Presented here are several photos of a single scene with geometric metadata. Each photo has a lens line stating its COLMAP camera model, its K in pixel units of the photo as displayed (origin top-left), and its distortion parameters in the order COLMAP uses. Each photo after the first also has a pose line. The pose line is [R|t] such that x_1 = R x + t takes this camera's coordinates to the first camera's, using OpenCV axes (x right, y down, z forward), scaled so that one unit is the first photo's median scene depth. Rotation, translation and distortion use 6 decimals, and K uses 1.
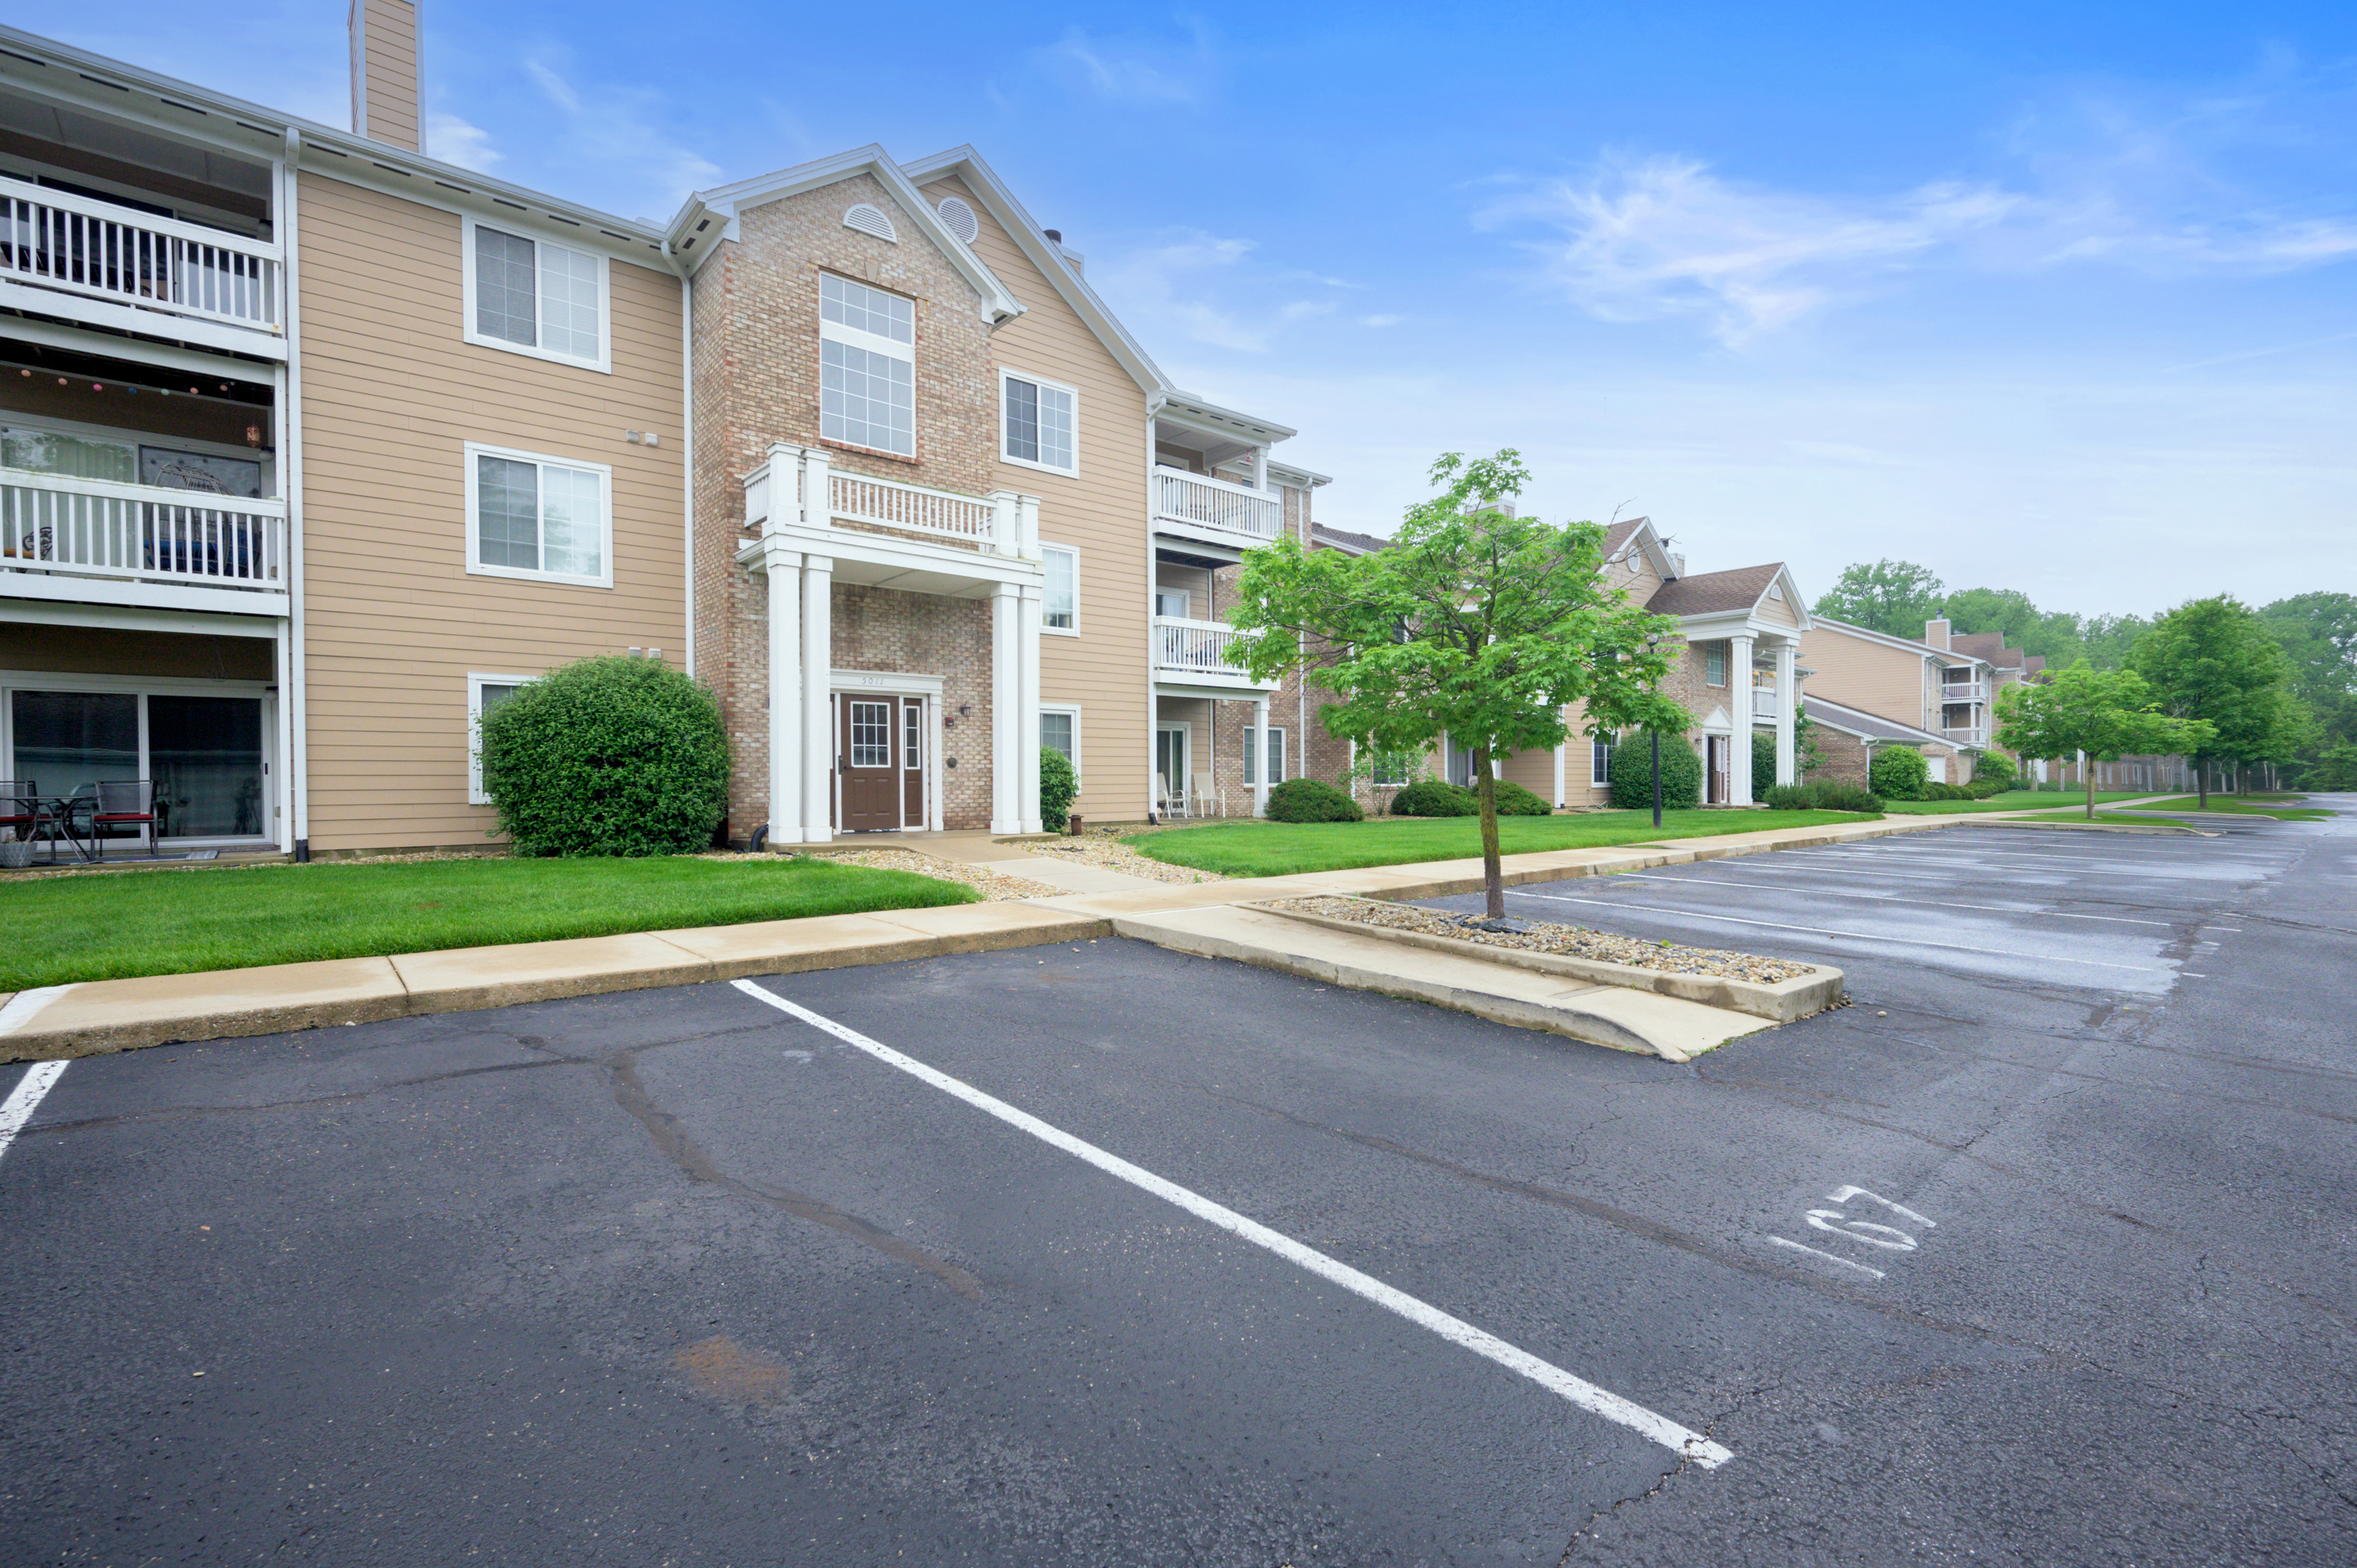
lens RADIAL K [[1056.5, 0, 1183.3], [0, 1056.5, 789.6], [0, 0, 1]] dist [-0.006248, 0.000866]
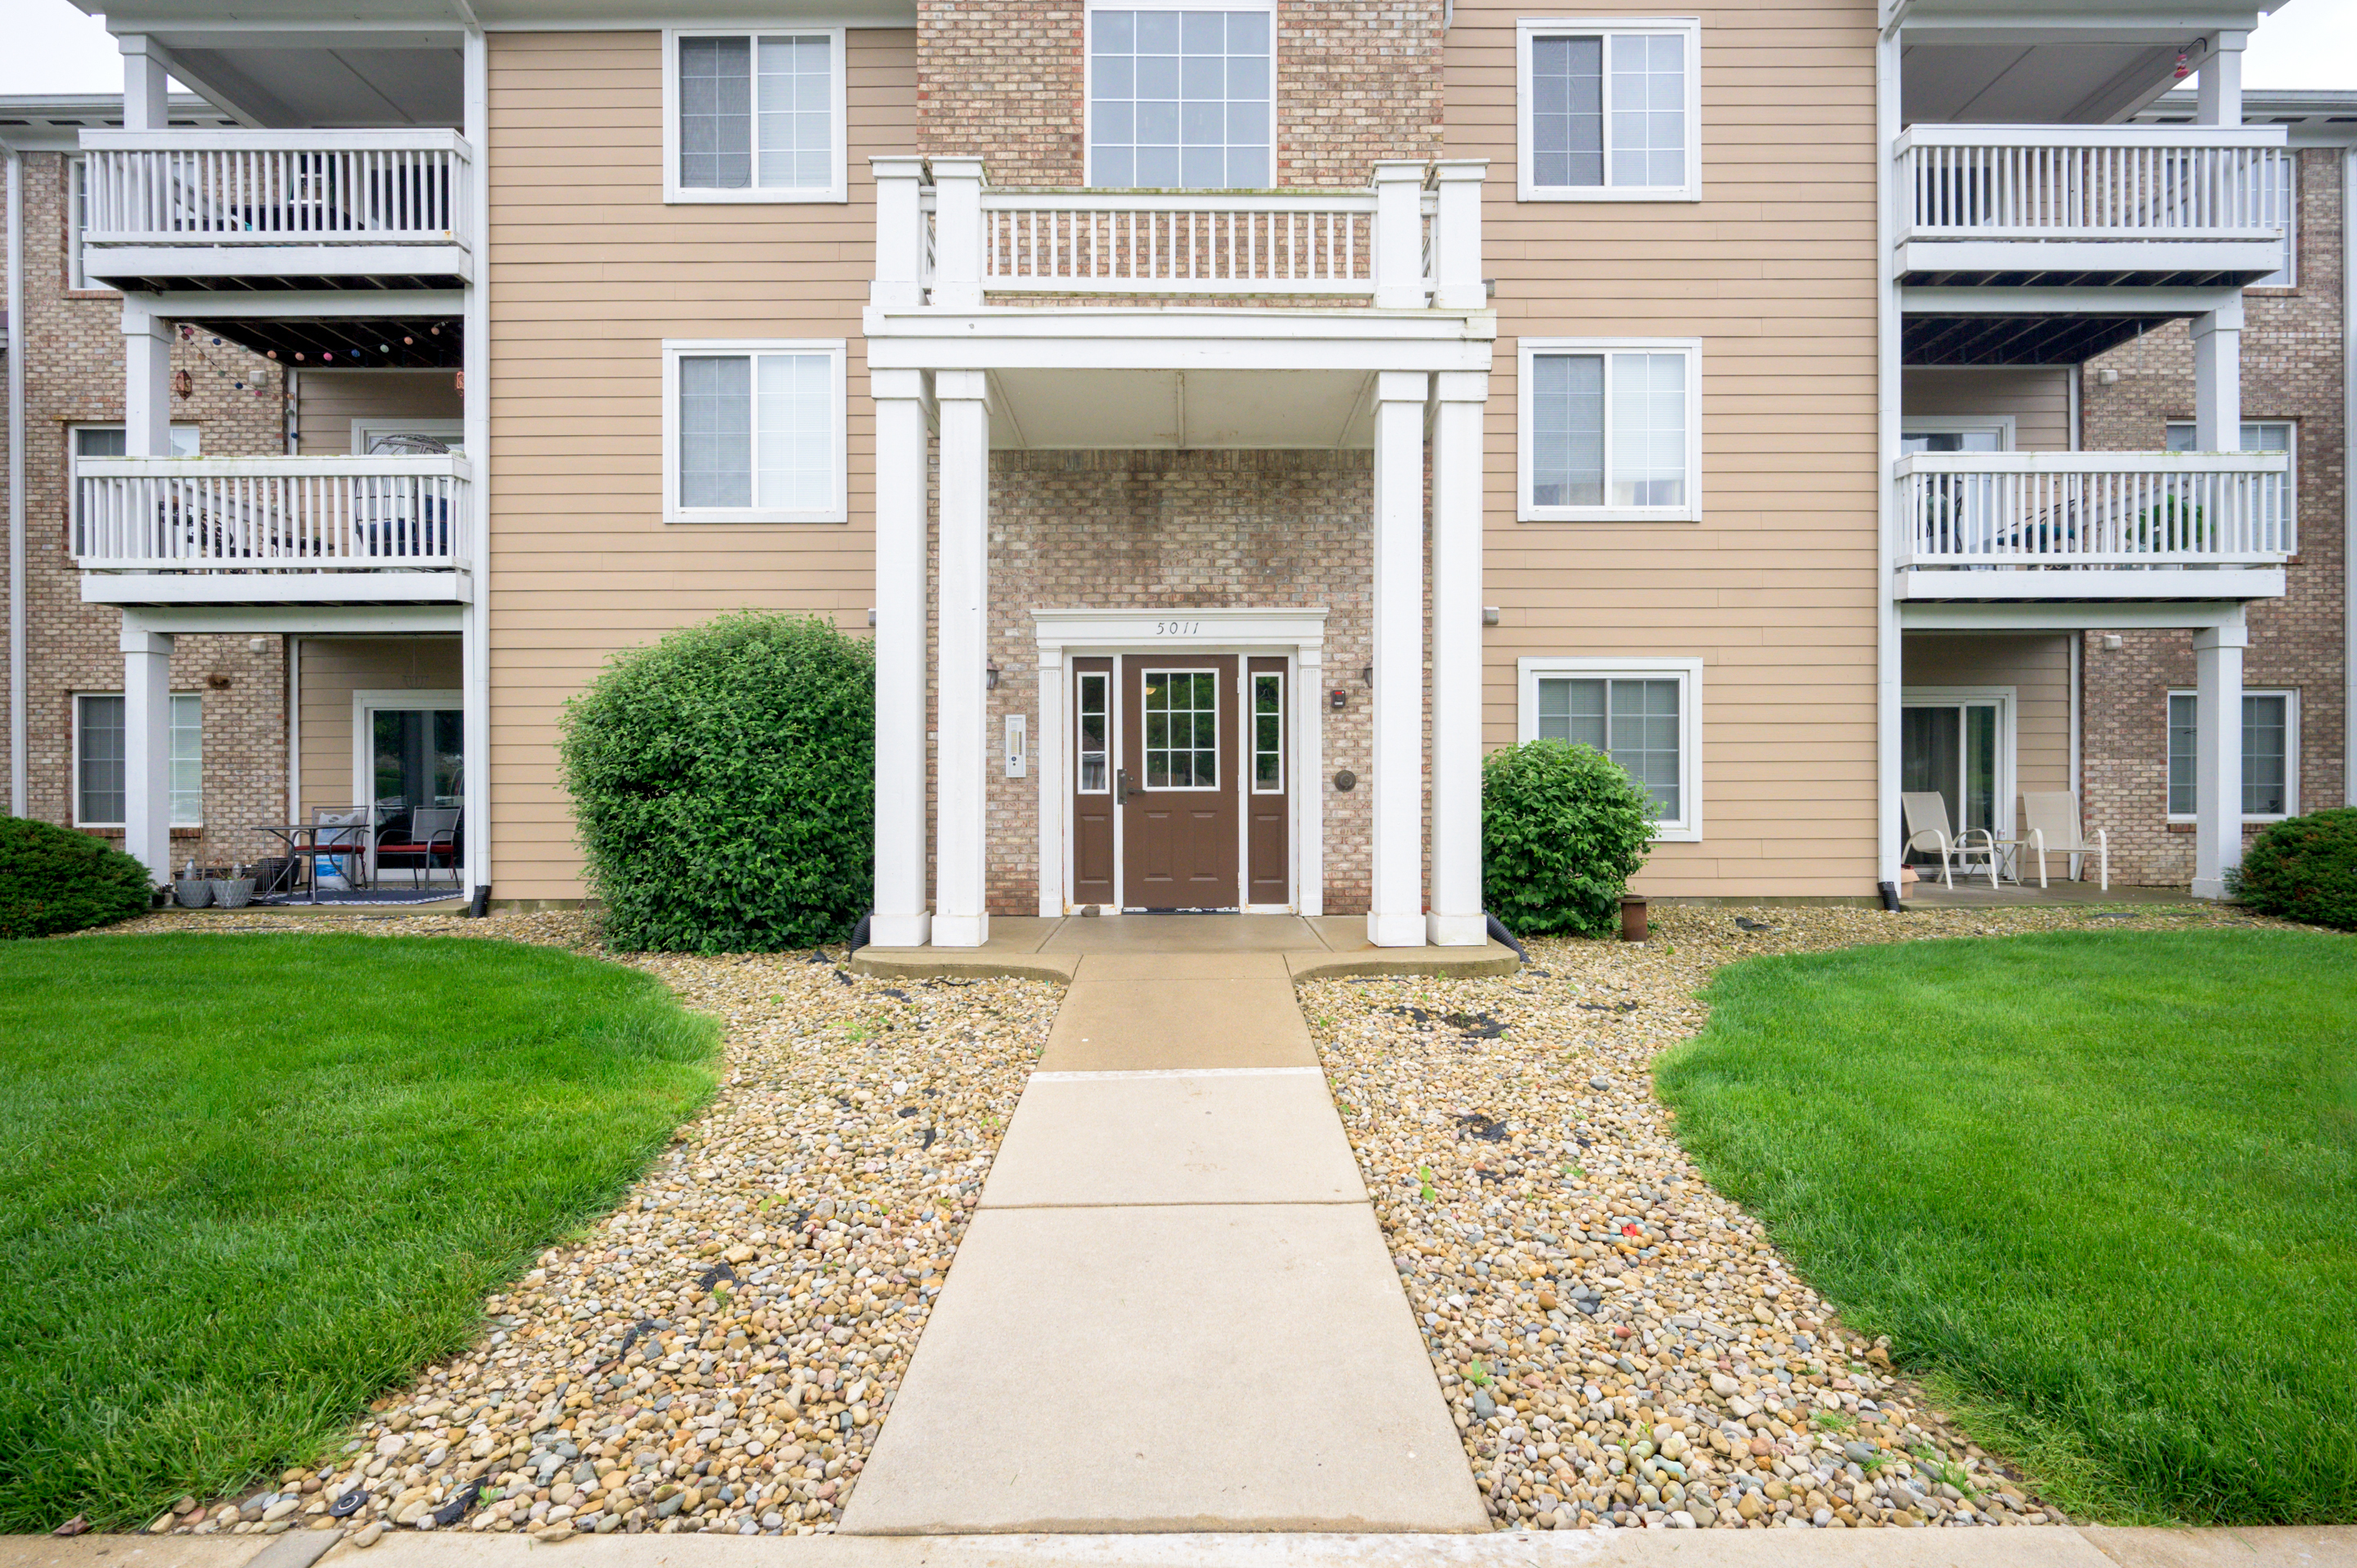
lens RADIAL K [[1056.5, 0, 1168.0], [0, 1056.5, 793.5], [0, 0, 1]] dist [-0.006248, 0.000866]
pose [[0.753253, 0.007156, -0.657692, 0.047820], [-0.007353, 0.999970, 0.002458, -0.020408], [0.657690, 0.002985, 0.753283, 0.574750]]
